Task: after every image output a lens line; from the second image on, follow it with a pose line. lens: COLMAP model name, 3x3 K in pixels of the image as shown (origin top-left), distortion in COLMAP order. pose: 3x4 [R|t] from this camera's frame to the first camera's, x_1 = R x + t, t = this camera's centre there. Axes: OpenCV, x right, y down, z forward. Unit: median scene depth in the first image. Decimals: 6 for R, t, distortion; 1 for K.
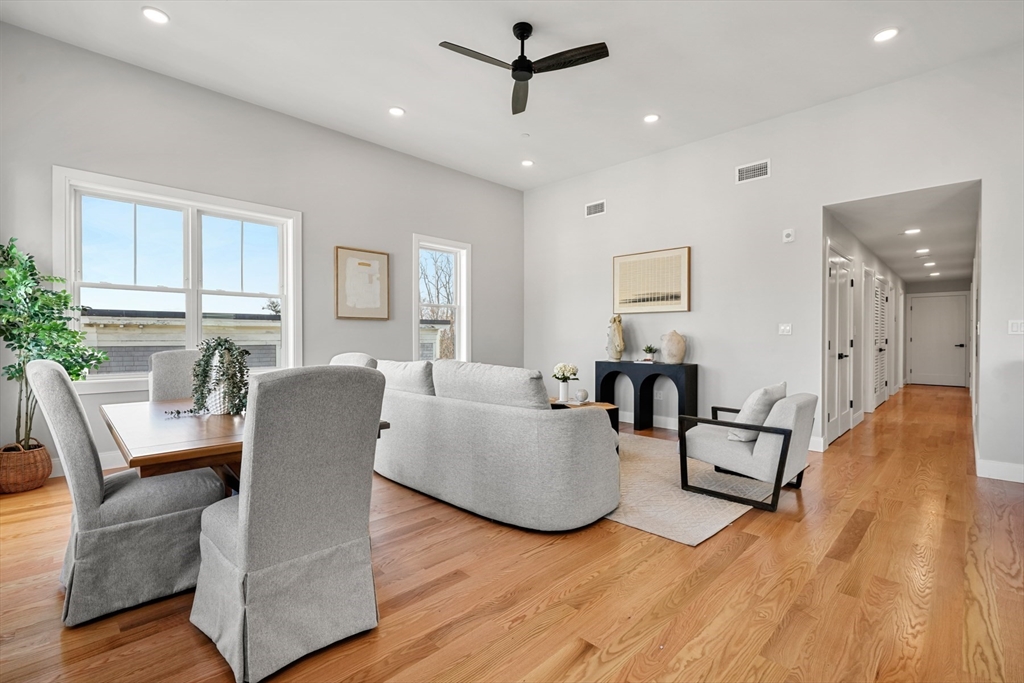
lens RADIAL K [[467.7, 0, 512.1], [0, 467.7, 343.0], [0, 0, 1]] dist [0.001907, -0.000405]
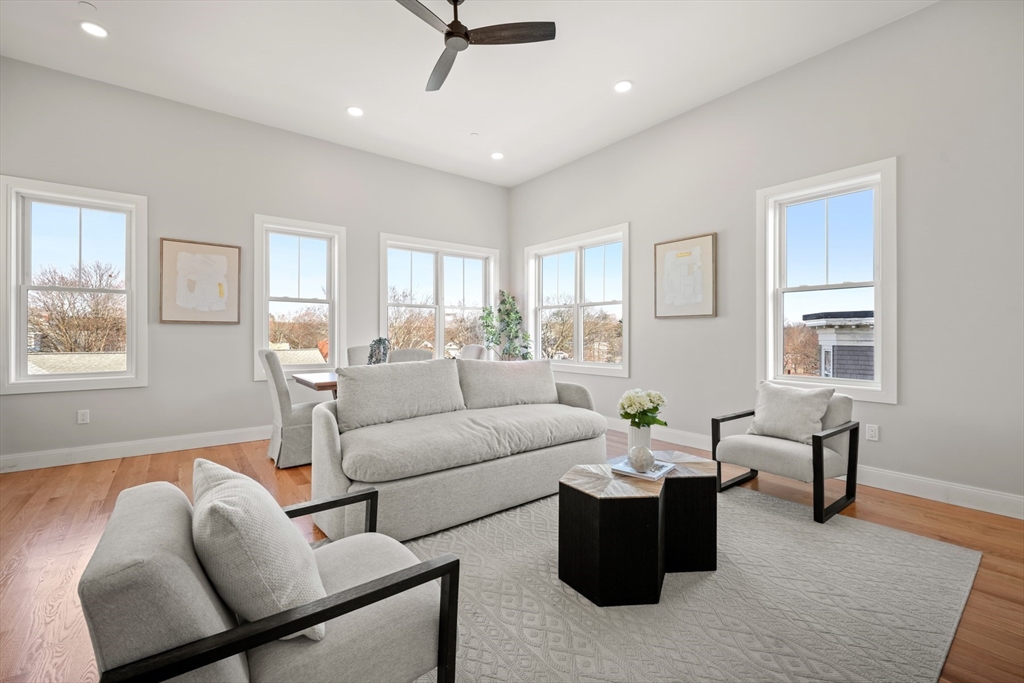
lens RADIAL K [[434.6, 0, 512.1], [0, 434.6, 342.9], [0, 0, 1]] dist [-0.005651, 0.002469]
pose [[-0.116817, 0.013288, -0.993065, 0.552953], [-0.012902, 0.999806, 0.014896, -0.010700], [0.993070, 0.014553, -0.116623, 0.806929]]
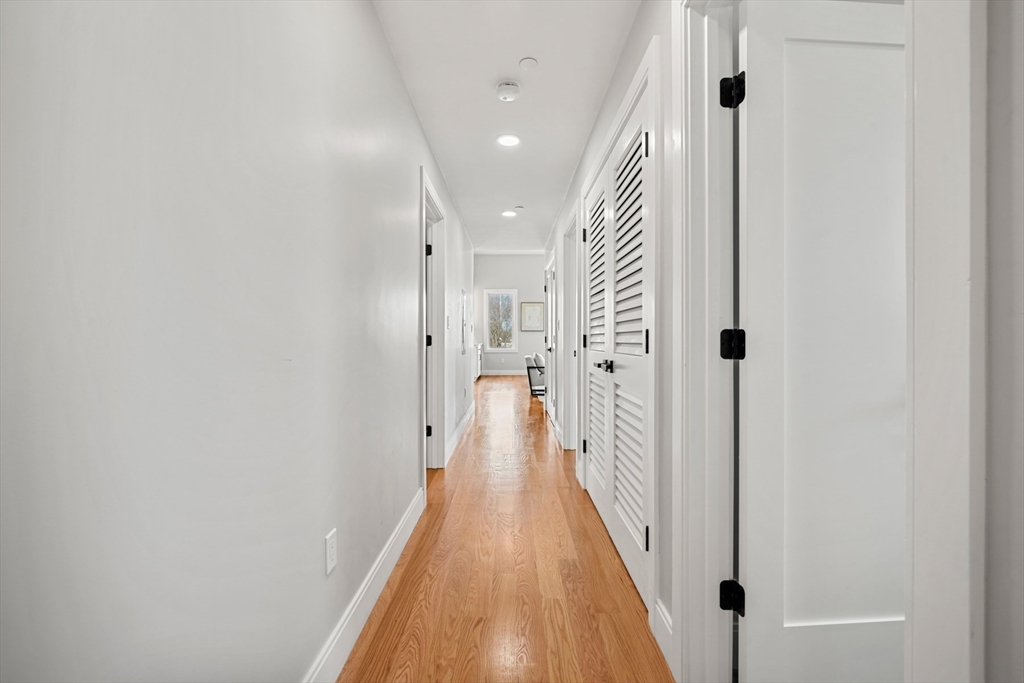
lens RADIAL K [[434.6, 0, 512.2], [0, 434.6, 341.0], [0, 0, 1]] dist [-0.005651, 0.002469]
pose [[-0.699520, 0.003481, -0.714605, 1.583125], [-0.004865, 0.999942, 0.009633, 0.003968], [0.714596, 0.010215, -0.699462, 1.710263]]
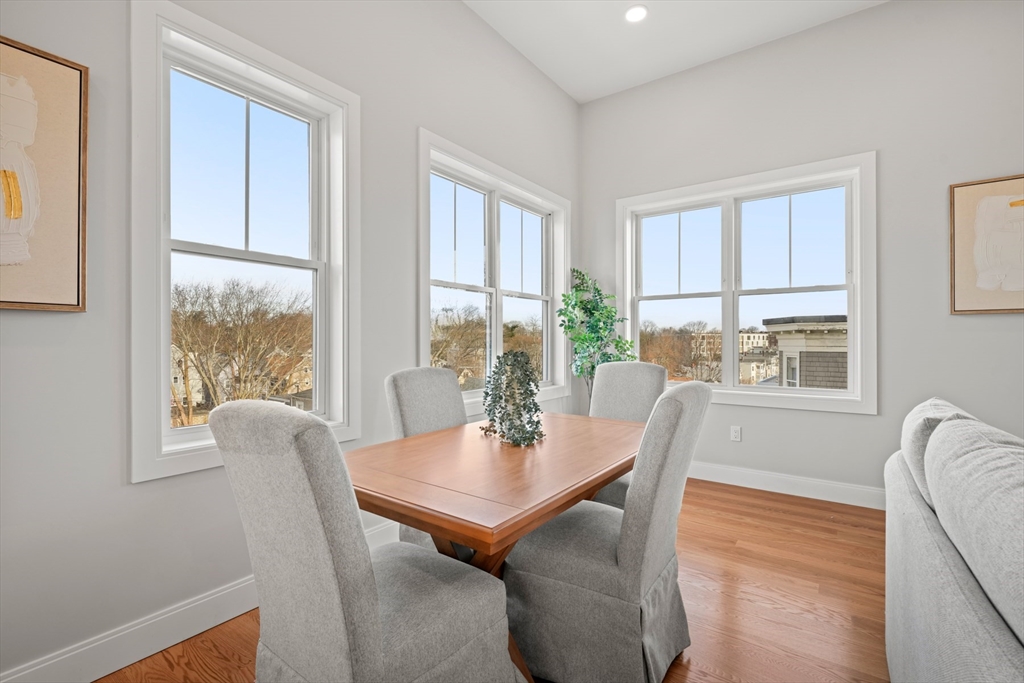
lens RADIAL K [[467.7, 0, 510.4], [0, 467.7, 345.5], [0, 0, 1]] dist [0.001907, -0.000405]
pose [[0.176134, 0.005093, -0.984353, 0.089494], [-0.009167, 0.999952, 0.003534, -0.010321], [0.984323, 0.008401, 0.176172, 0.373537]]
